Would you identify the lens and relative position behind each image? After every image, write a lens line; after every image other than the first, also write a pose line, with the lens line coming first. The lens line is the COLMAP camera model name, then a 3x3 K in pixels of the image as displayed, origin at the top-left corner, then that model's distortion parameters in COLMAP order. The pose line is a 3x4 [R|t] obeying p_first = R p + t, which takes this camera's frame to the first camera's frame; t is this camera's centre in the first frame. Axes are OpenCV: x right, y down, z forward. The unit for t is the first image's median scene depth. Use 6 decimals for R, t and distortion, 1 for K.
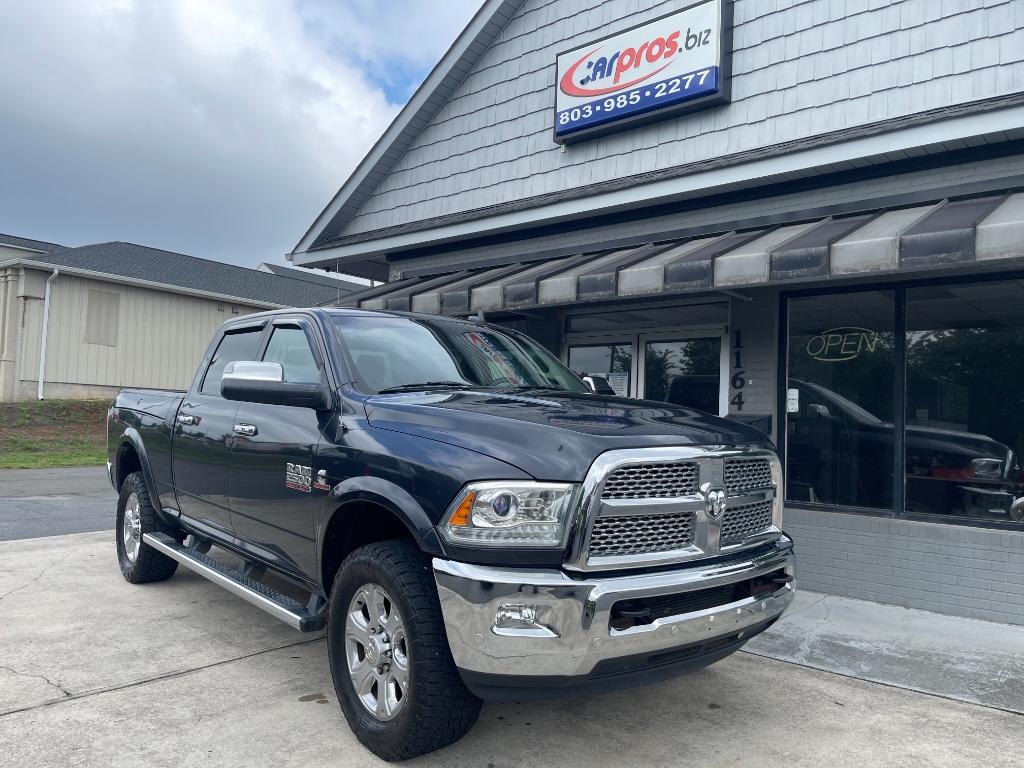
lens RADIAL K [[787.9, 0, 510.6], [0, 787.9, 383.2], [0, 0, 1]] dist [0.092619, -0.138676]
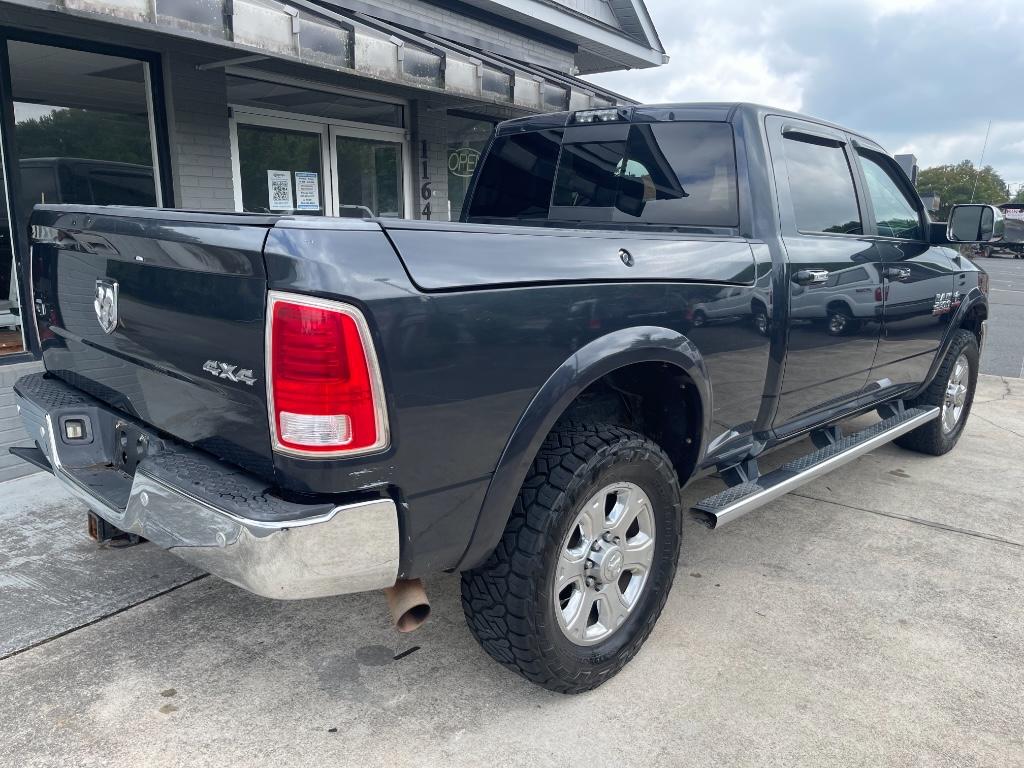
lens RADIAL K [[781.5, 0, 510.3], [0, 781.5, 381.4], [0, 0, 1]] dist [0.078817, -0.115408]
pose [[-0.124384, -0.234239, 0.964189, -0.778113], [-0.055184, 0.971865, 0.228984, -0.002753], [-0.990698, -0.024725, -0.133810, 1.026577]]
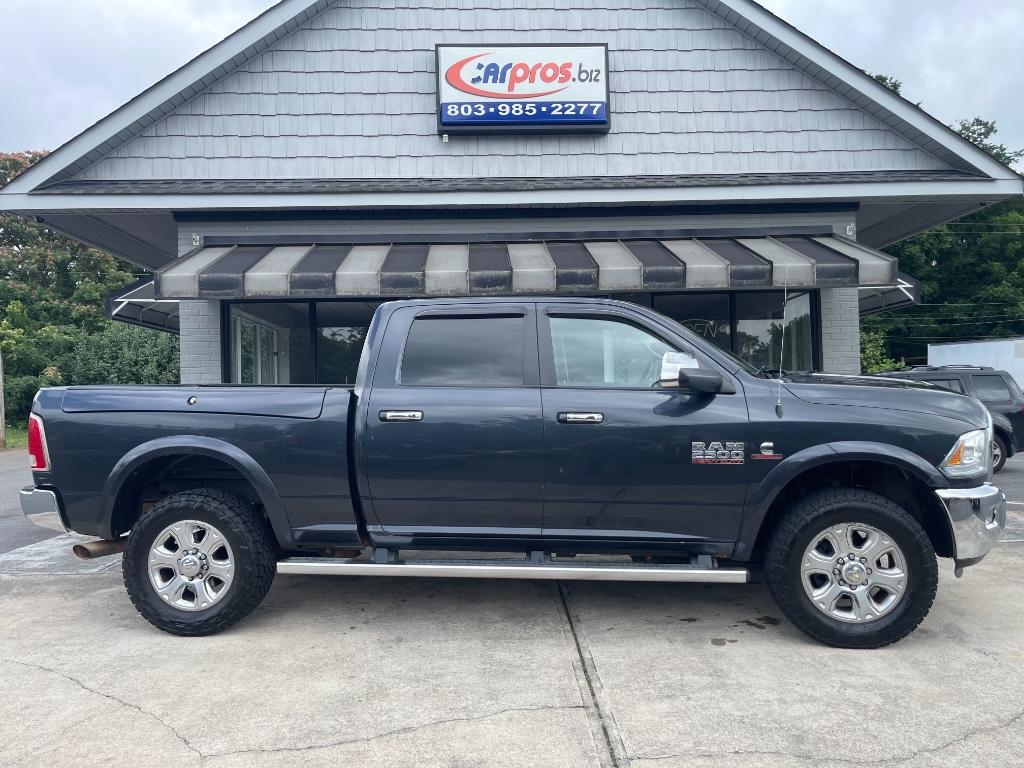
lens RADIAL K [[789.0, 0, 516.1], [0, 789.0, 384.0], [0, 0, 1]] dist [0.054903, -0.069991]
pose [[0.713851, -0.039818, 0.699165, -0.718031], [0.015549, 0.999037, 0.041021, -0.018222], [-0.700125, -0.018411, 0.713783, 0.223774]]
